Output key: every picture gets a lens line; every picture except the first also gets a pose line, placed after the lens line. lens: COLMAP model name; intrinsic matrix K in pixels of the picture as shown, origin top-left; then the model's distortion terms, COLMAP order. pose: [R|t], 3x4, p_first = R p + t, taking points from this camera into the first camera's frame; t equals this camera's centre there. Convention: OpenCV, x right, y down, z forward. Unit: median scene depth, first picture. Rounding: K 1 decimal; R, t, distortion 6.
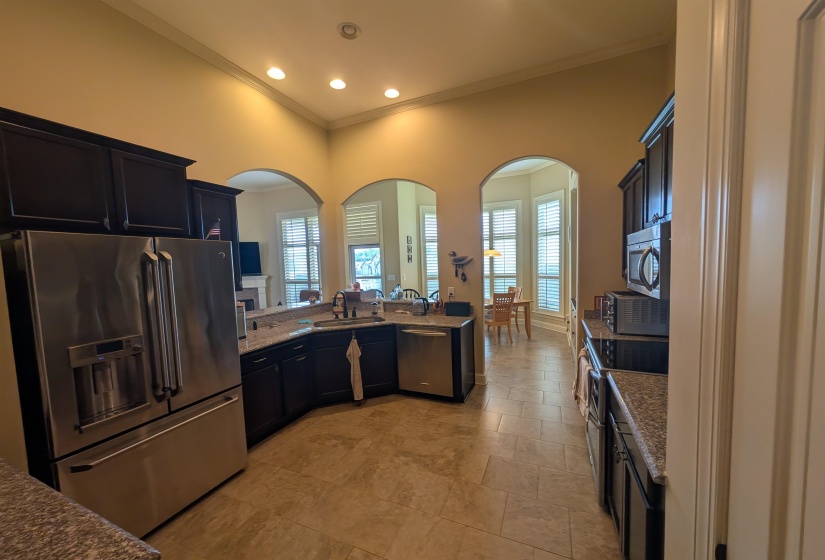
lens RADIAL K [[313.2, 0, 414.0], [0, 313.2, 286.3], [0, 0, 1]] dist [-0.008109, -0.002032]
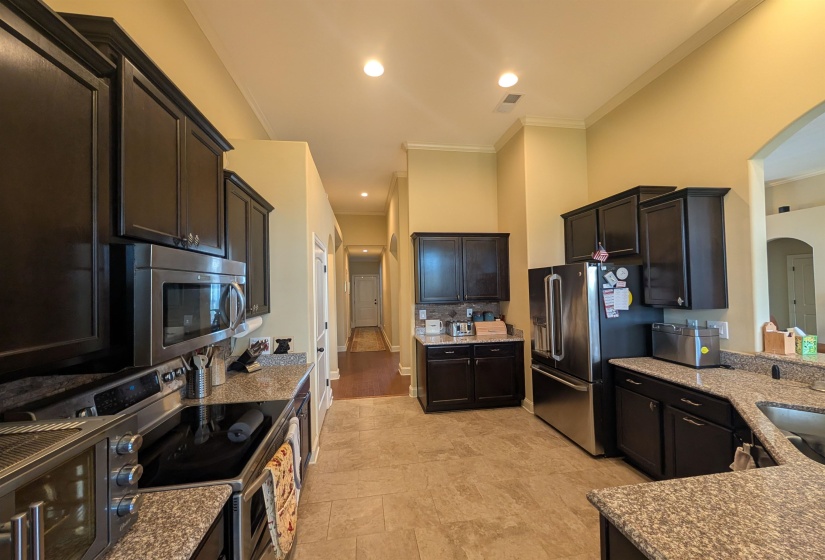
lens RADIAL K [[313.2, 0, 413.2], [0, 313.2, 279.9], [0, 0, 1]] dist [-0.008109, -0.002032]
pose [[-0.838943, 0.039650, -0.542773, 0.710915], [0.006353, 0.997988, 0.063083, -0.169501], [0.544182, 0.049475, -0.837507, 1.791182]]
